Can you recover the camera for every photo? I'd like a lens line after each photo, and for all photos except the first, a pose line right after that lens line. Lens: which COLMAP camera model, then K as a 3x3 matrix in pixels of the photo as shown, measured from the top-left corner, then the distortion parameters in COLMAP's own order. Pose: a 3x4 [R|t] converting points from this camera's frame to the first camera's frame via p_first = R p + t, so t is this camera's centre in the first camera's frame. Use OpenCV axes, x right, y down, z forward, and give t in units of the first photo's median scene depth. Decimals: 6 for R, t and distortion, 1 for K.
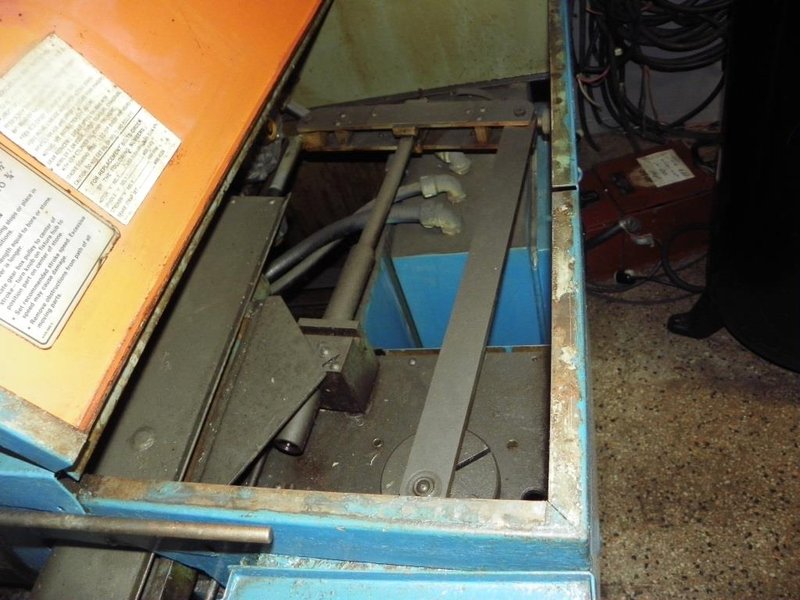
lens RADIAL K [[644.1, 0, 397.5], [0, 644.1, 300.2], [0, 0, 1]] dist [-0.118134, 0.054140]
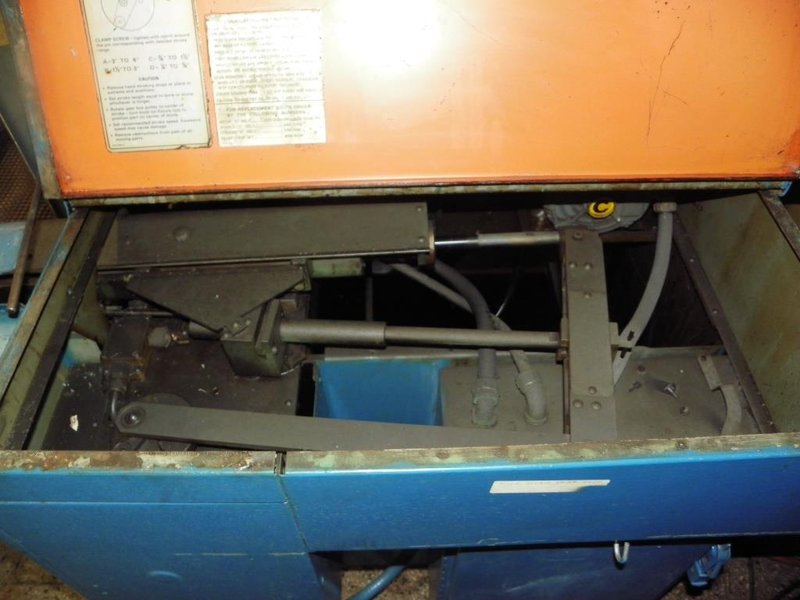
lens RADIAL K [[644.1, 0, 397.6], [0, 644.1, 300.2], [0, 0, 1]] dist [-0.118134, 0.054140]
pose [[0.188154, 0.905120, -0.381256, 0.513818], [-0.730464, 0.388454, 0.561717, -1.144962], [0.656522, 0.172804, 0.734246, 0.330308]]
